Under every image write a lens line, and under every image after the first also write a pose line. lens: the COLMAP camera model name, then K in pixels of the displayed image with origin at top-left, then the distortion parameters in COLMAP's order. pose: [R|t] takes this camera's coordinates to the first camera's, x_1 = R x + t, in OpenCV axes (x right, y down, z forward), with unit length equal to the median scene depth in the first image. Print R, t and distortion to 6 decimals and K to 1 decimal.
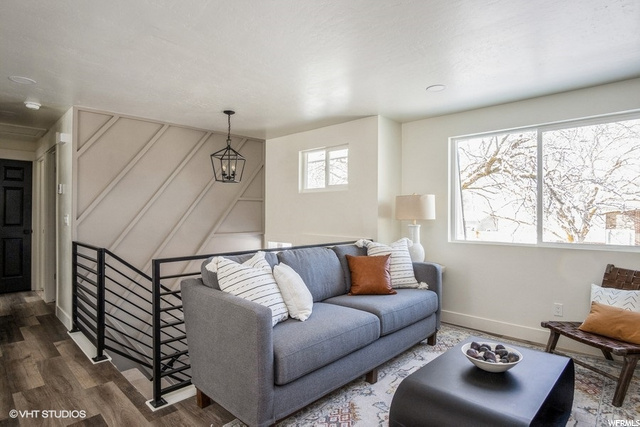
lens RADIAL K [[348.1, 0, 320.0], [0, 348.1, 213.5], [0, 0, 1]] dist [-0.004612, -0.000454]
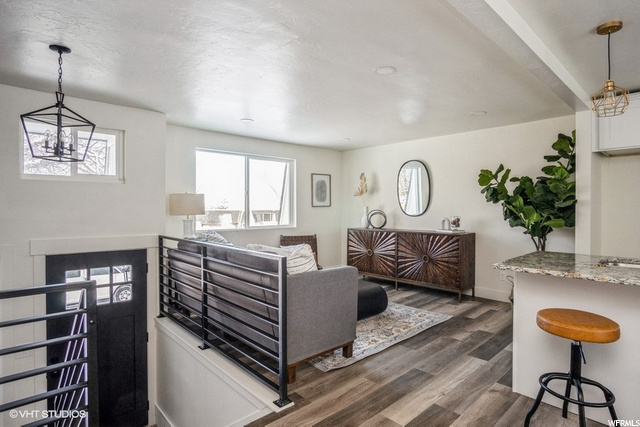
lens RADIAL K [[341.6, 0, 322.4], [0, 341.6, 193.9], [0, 0, 1]] dist [-0.001328, -0.000090]
pose [[0.046080, 0.034973, 0.998325, -0.825080], [0.005947, 0.999360, -0.035284, -0.010212], [-0.998920, 0.007563, 0.045842, 0.514547]]
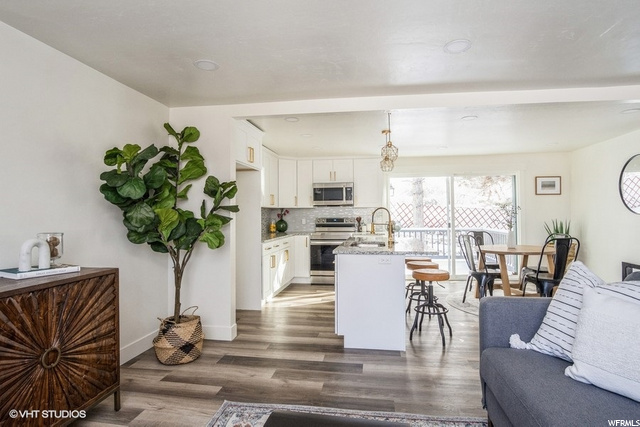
lens RADIAL K [[348.1, 0, 320.0], [0, 348.1, 213.5], [0, 0, 1]] dist [-0.004612, -0.000454]
pose [[-0.819290, -0.001271, -0.573377, 0.416595], [0.005039, 0.999943, -0.009417, 0.007397], [0.573357, -0.010604, -0.819237, 0.754926]]
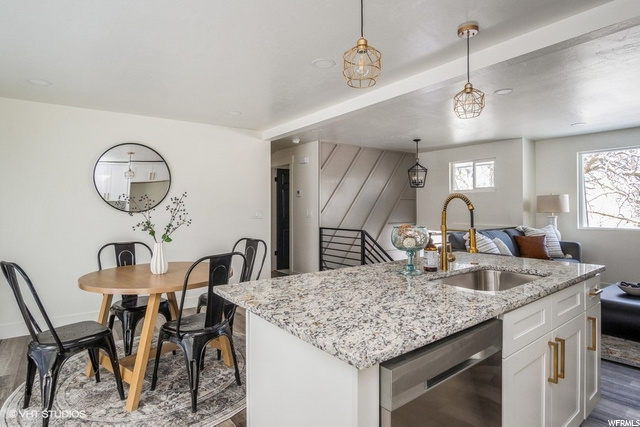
lens RADIAL K [[348.1, 0, 320.0], [0, 348.1, 213.5], [0, 0, 1]] dist [-0.004612, -0.000454]
pose [[0.987764, -0.002327, -0.155940, -0.436148], [0.004844, 0.999864, 0.015763, -0.005064], [0.155882, -0.016325, 0.987641, -0.529375]]
